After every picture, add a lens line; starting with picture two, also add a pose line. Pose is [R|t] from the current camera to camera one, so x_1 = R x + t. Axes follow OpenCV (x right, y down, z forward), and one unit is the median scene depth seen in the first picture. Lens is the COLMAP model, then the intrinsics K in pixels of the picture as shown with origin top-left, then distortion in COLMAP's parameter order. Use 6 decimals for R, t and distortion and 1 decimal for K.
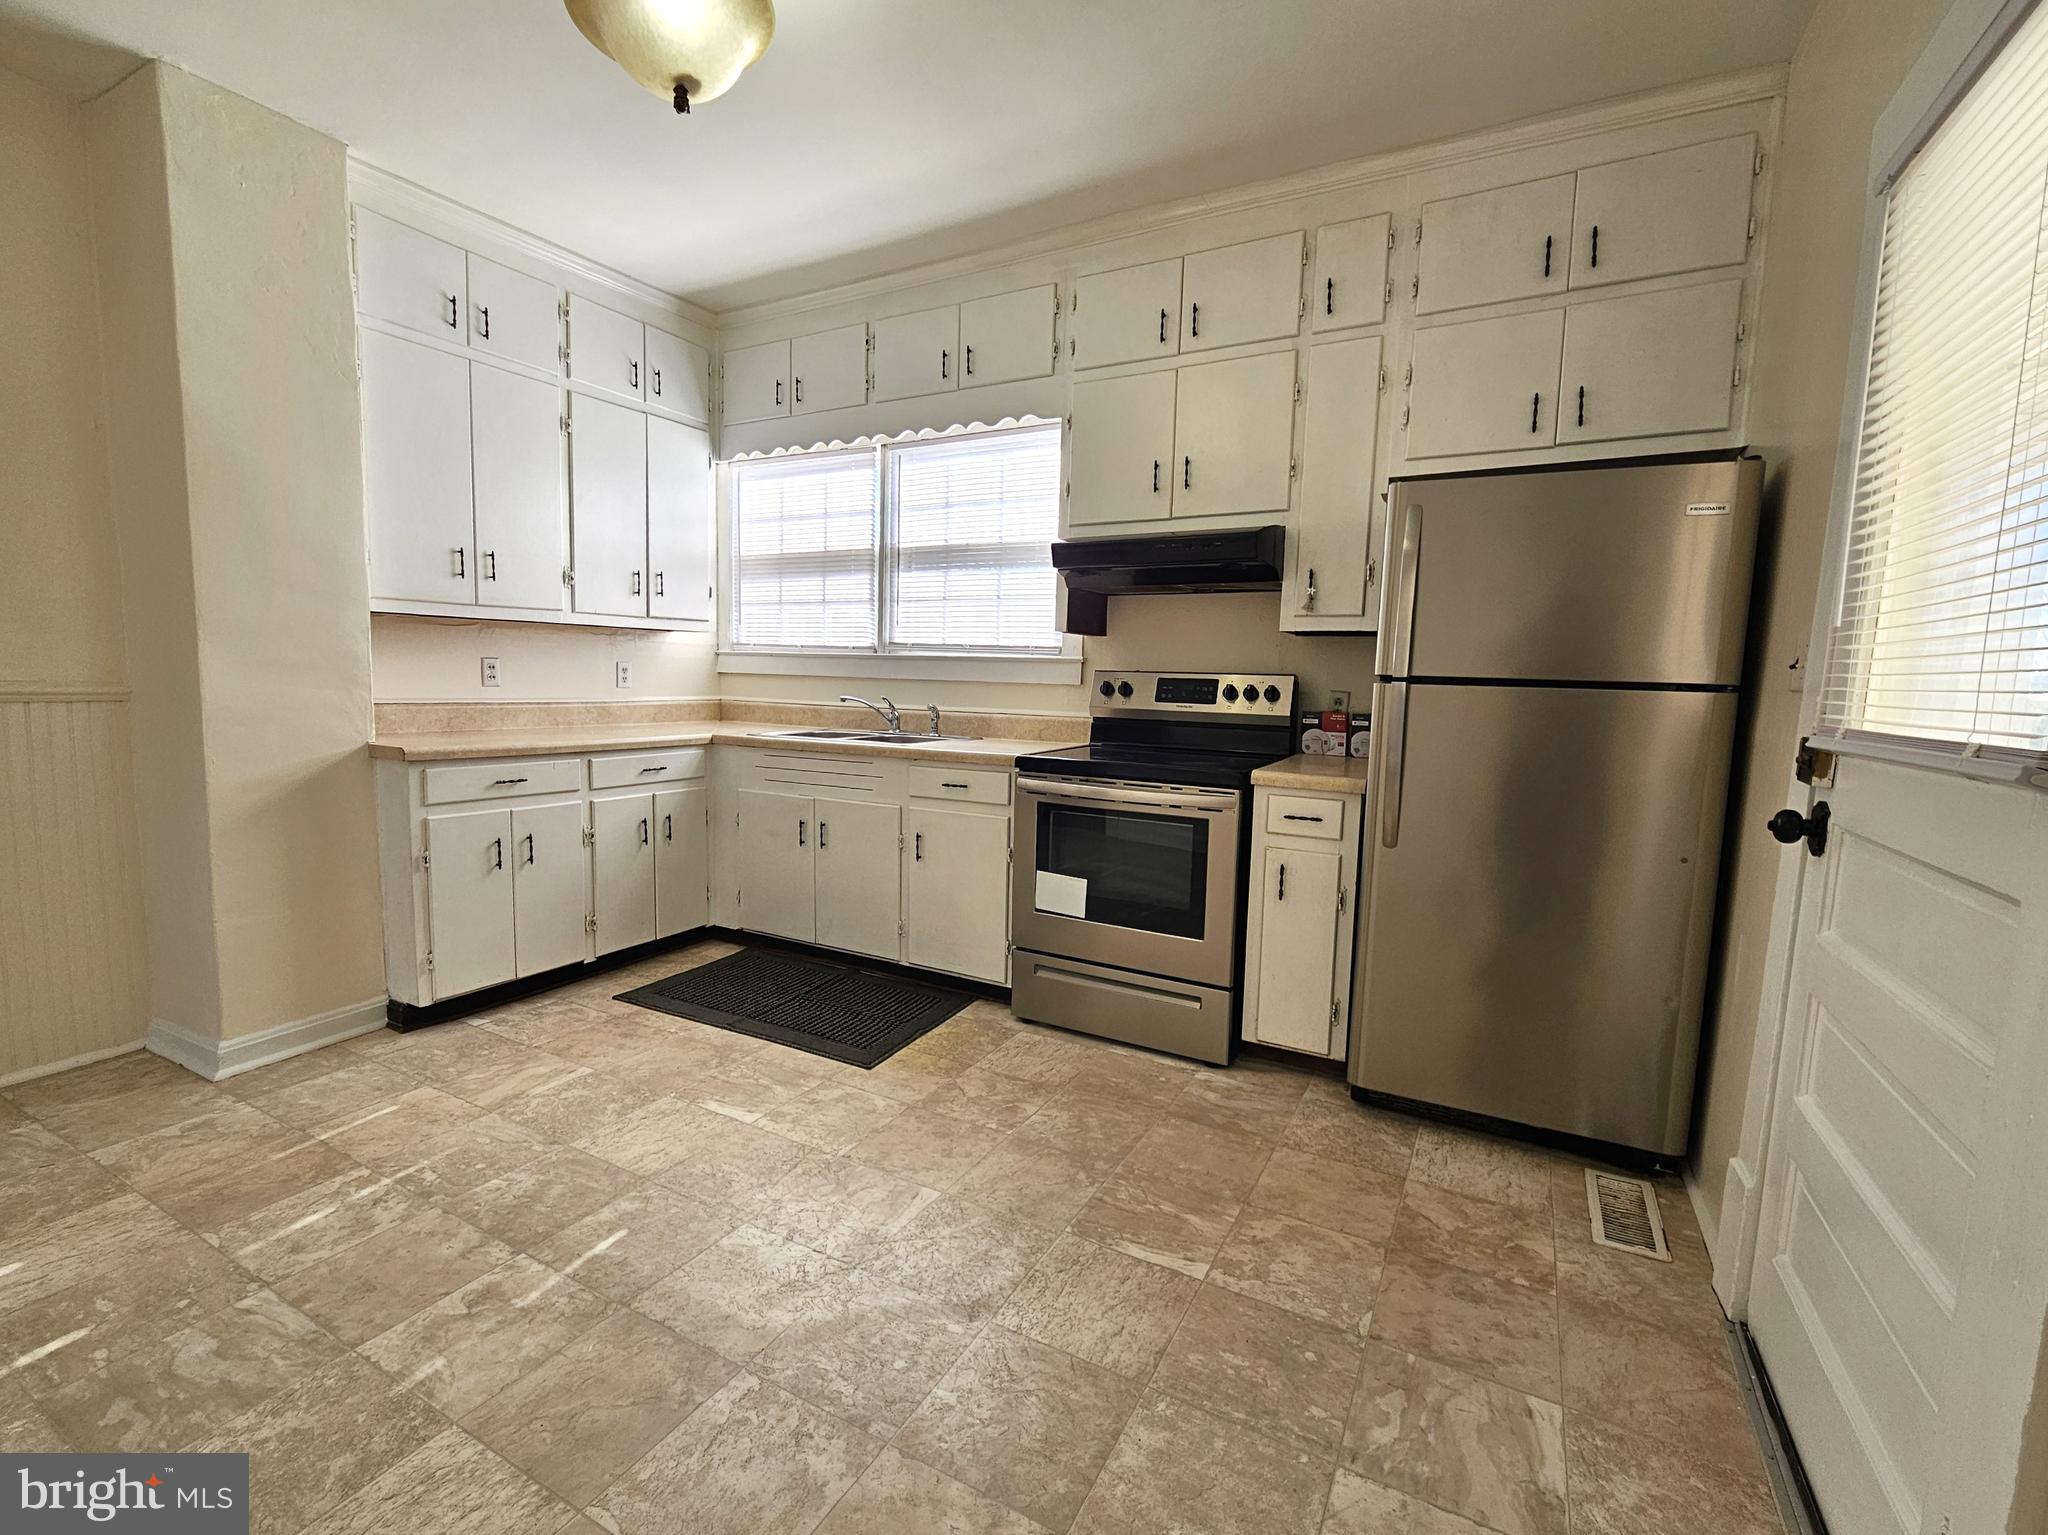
lens RADIAL K [[868.7, 0, 998.3], [0, 868.7, 767.6], [0, 0, 1]] dist [-0.003153, 0.001247]
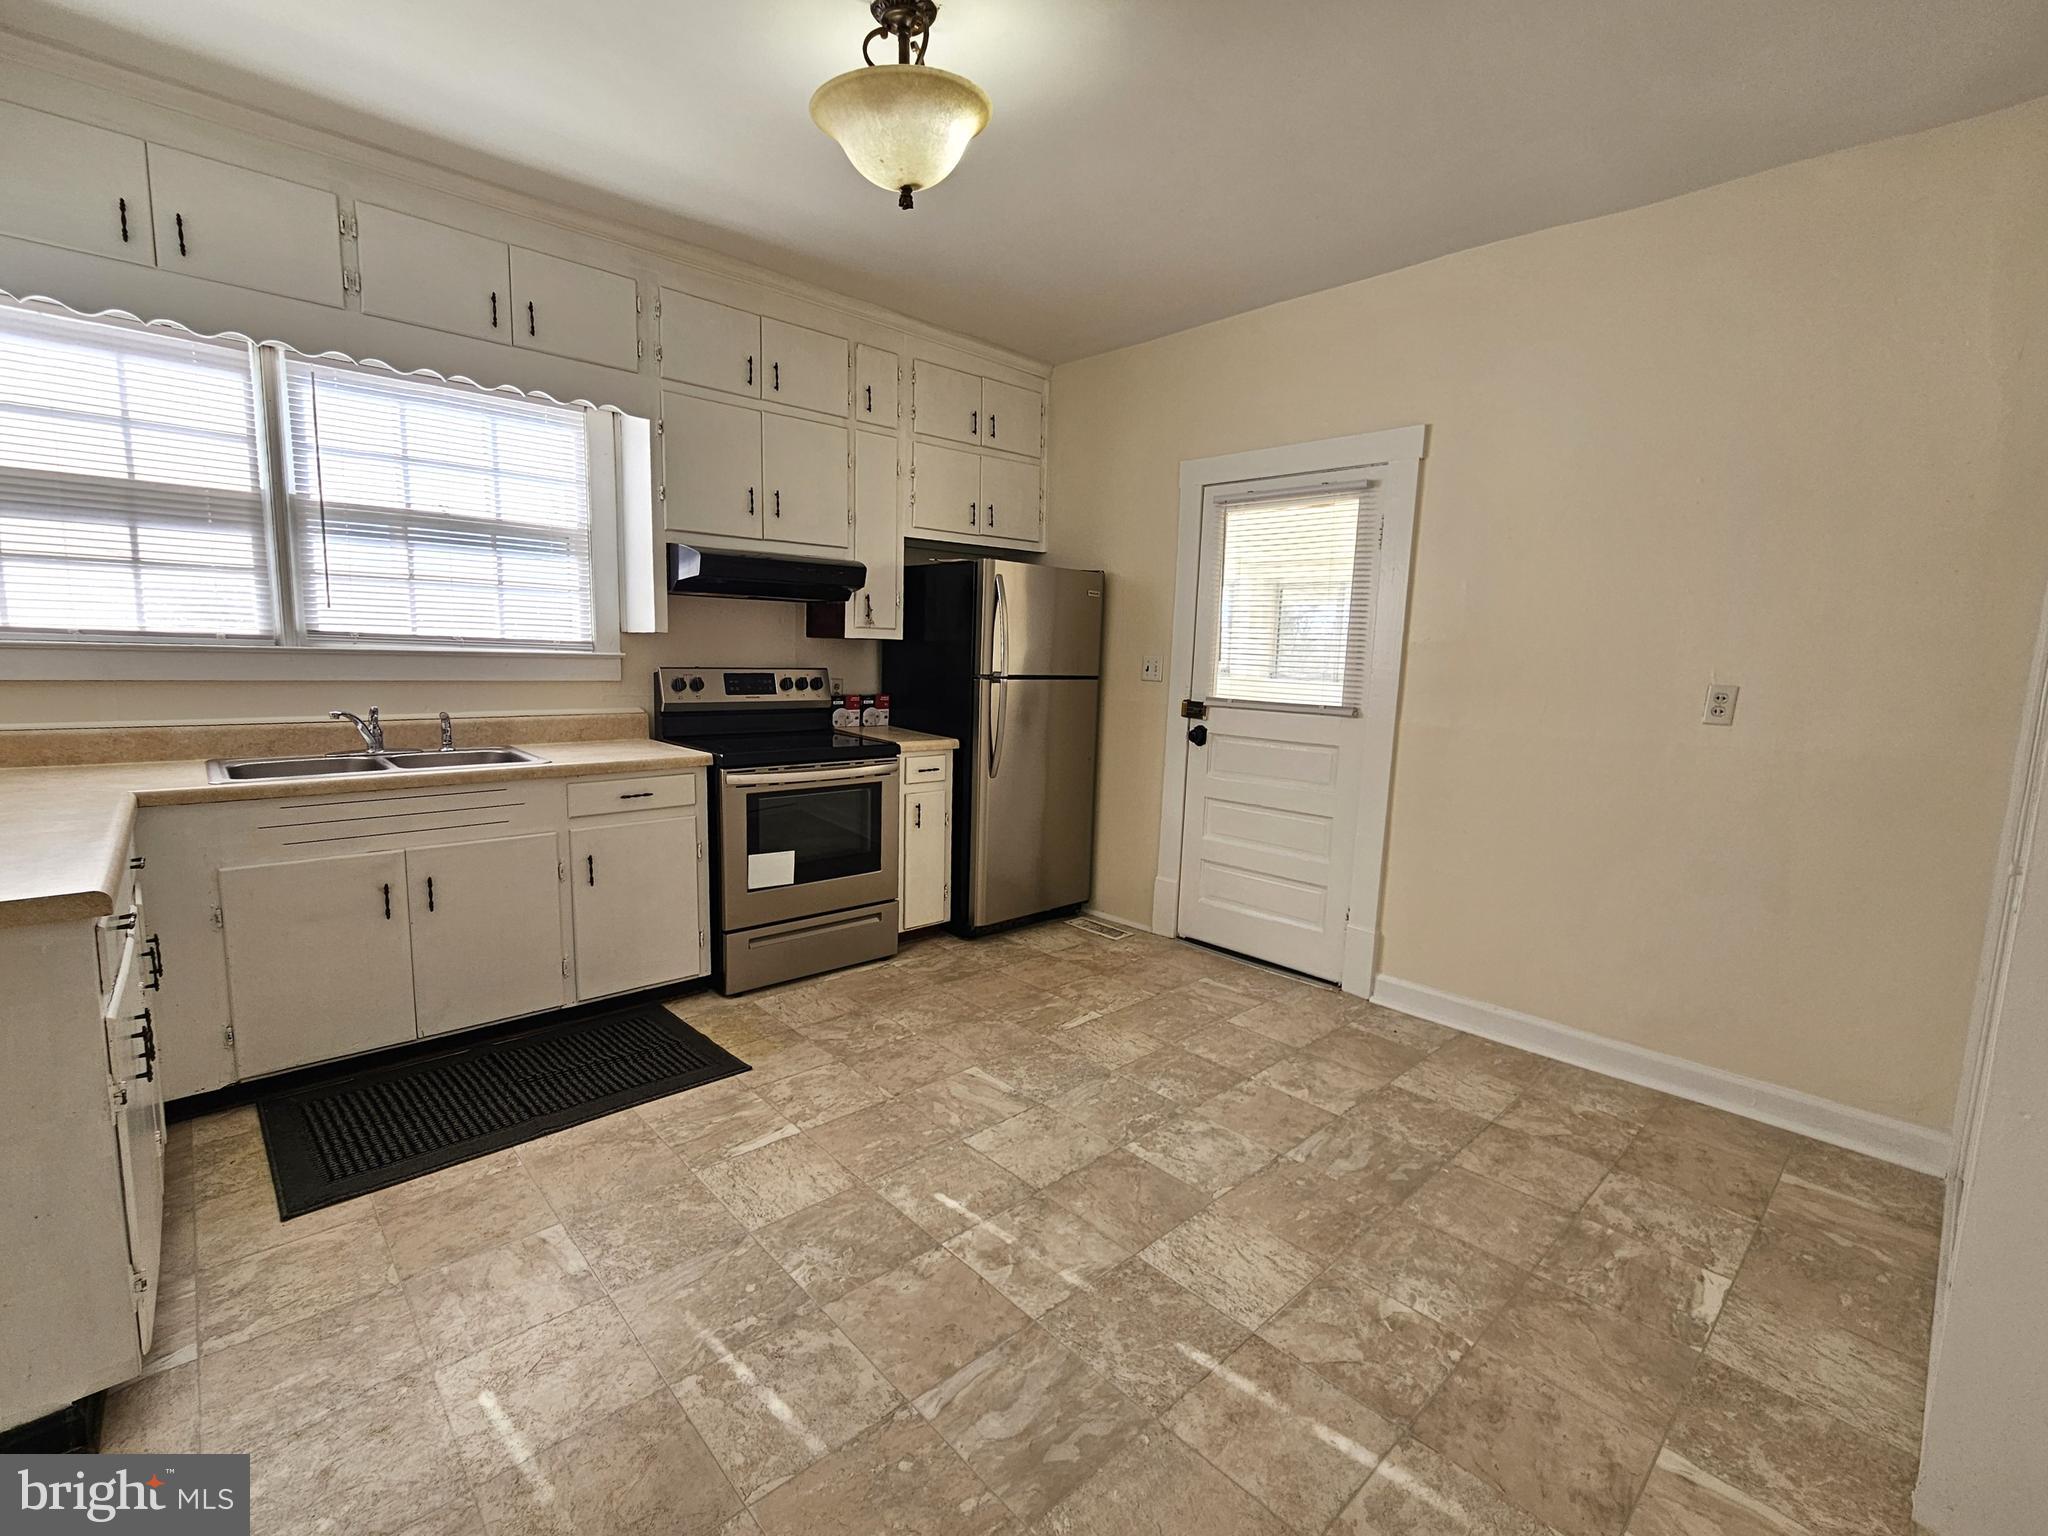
lens RADIAL K [[868.7, 0, 998.3], [0, 868.7, 768.1], [0, 0, 1]] dist [-0.003153, 0.001247]
pose [[0.360252, -0.141988, 0.921986, -0.899926], [0.083612, 0.989285, 0.119682, -0.104306], [-0.929100, 0.033973, 0.368264, 0.309945]]
